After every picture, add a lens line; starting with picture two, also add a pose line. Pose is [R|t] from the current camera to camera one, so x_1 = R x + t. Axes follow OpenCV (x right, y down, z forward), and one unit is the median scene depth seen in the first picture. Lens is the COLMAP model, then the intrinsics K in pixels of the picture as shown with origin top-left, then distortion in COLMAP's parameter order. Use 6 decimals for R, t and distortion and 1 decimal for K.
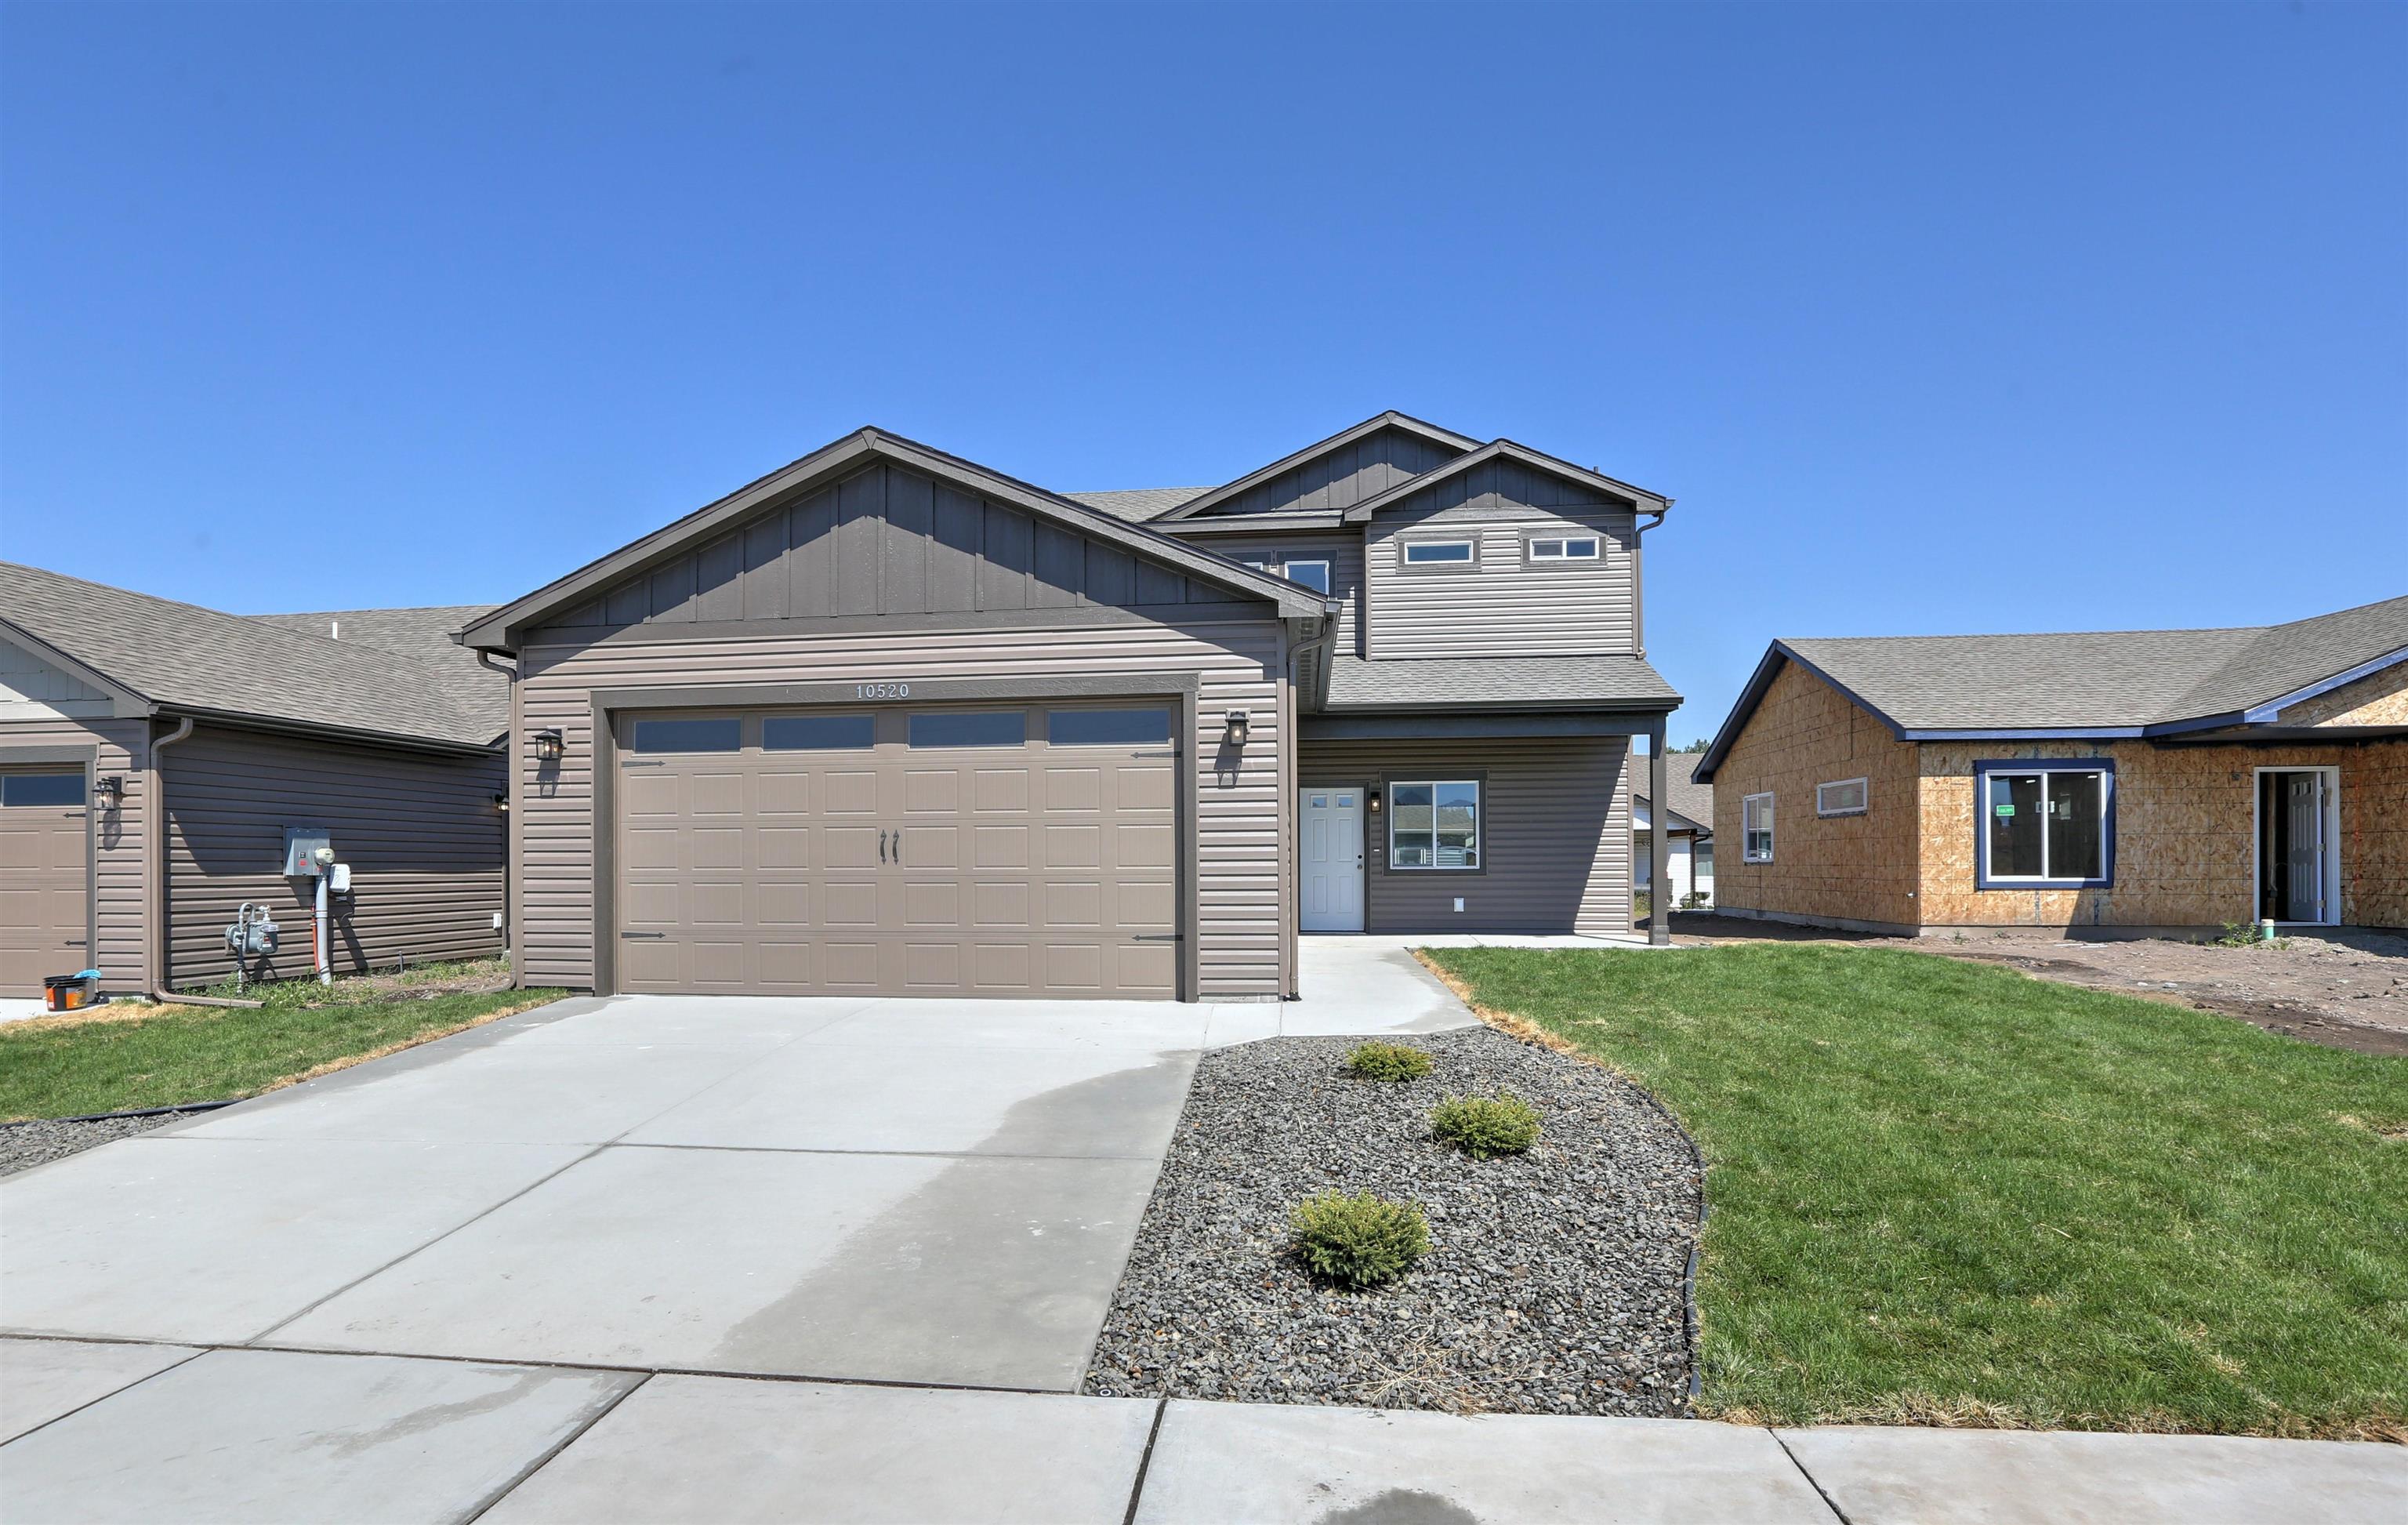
lens RADIAL K [[1211.4, 0, 1212.6], [0, 1211.4, 866.5], [0, 0, 1]] dist [0.024213, -0.000692]
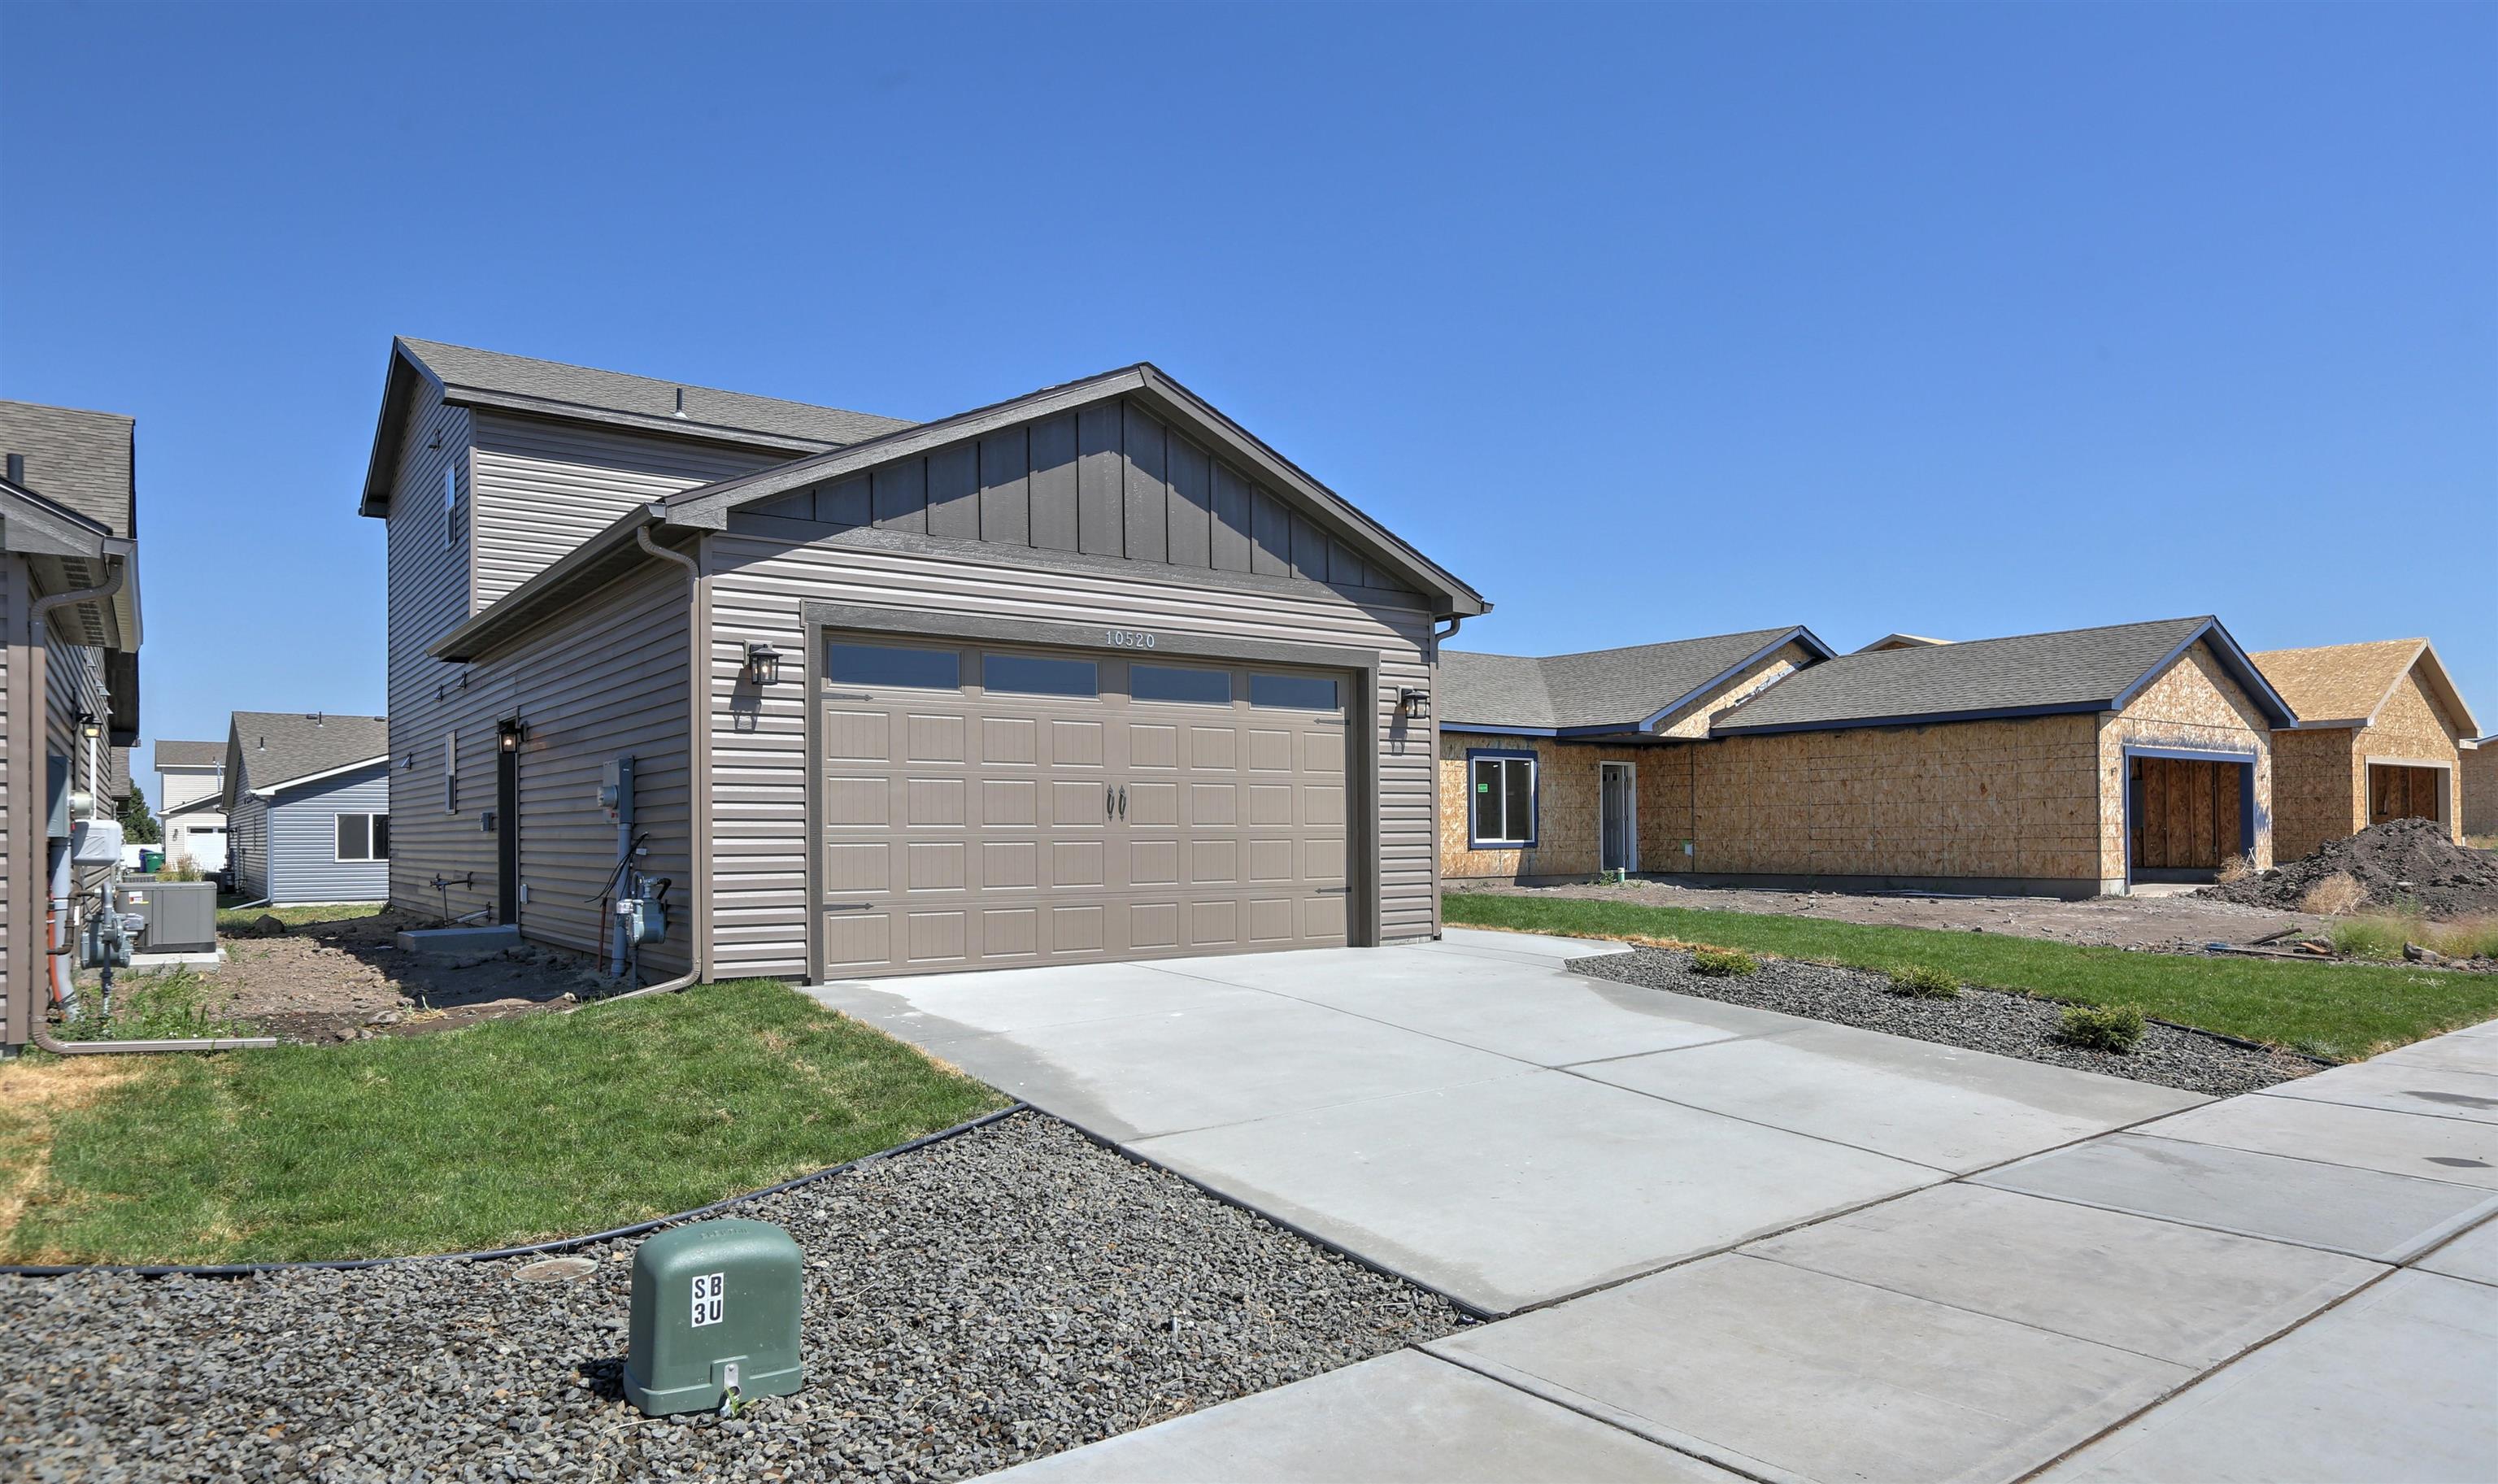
lens RADIAL K [[1468.1, 0, 1267.7], [0, 1468.1, 855.1], [0, 0, 1]] dist [0.042806, -0.000088]
pose [[0.711528, -0.009107, 0.702599, -0.786738], [0.001571, 0.999934, 0.011371, 0.009373], [-0.702656, -0.006987, 0.711495, 0.081307]]
